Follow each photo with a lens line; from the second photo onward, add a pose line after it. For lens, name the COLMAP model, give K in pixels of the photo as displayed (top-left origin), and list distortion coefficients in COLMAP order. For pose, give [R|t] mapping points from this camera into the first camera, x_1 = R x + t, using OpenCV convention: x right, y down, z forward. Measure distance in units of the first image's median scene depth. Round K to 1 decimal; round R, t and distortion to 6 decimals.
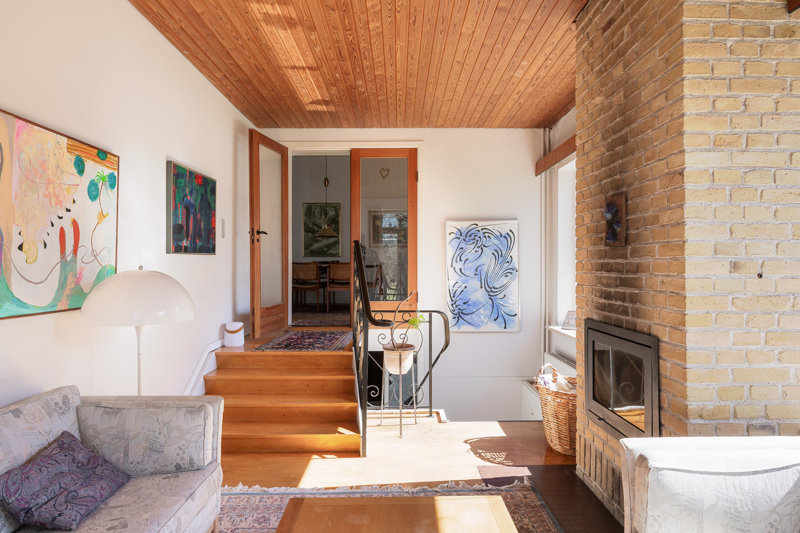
lens RADIAL K [[422.6, 0, 399.0], [0, 422.6, 263.4], [0, 0, 1]] dist [-0.001094, -0.000119]
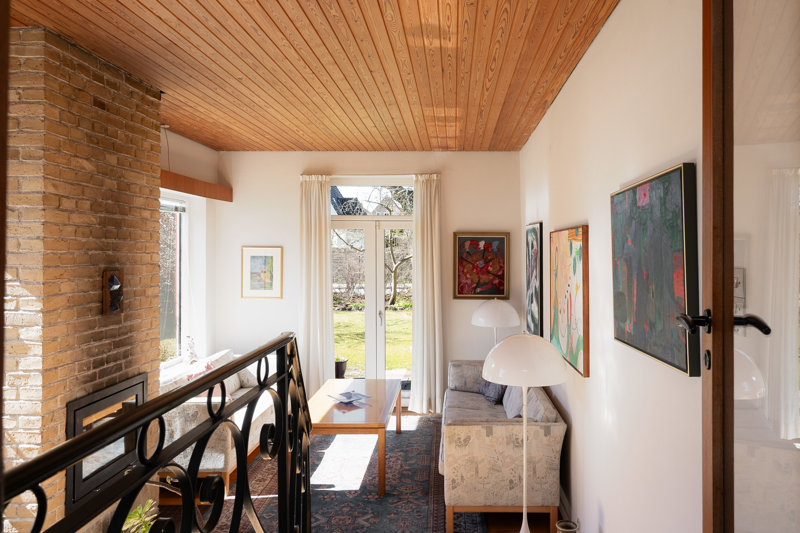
lens RADIAL K [[492.0, 0, 401.0], [0, 492.0, 261.2], [0, 0, 1]] dist [0.002080, 0.000078]
pose [[-0.996191, 0.003333, 0.087135, -0.378131], [0.003677, 0.999986, 0.003785, -0.190105], [-0.087121, 0.004091, -0.996189, 2.304103]]
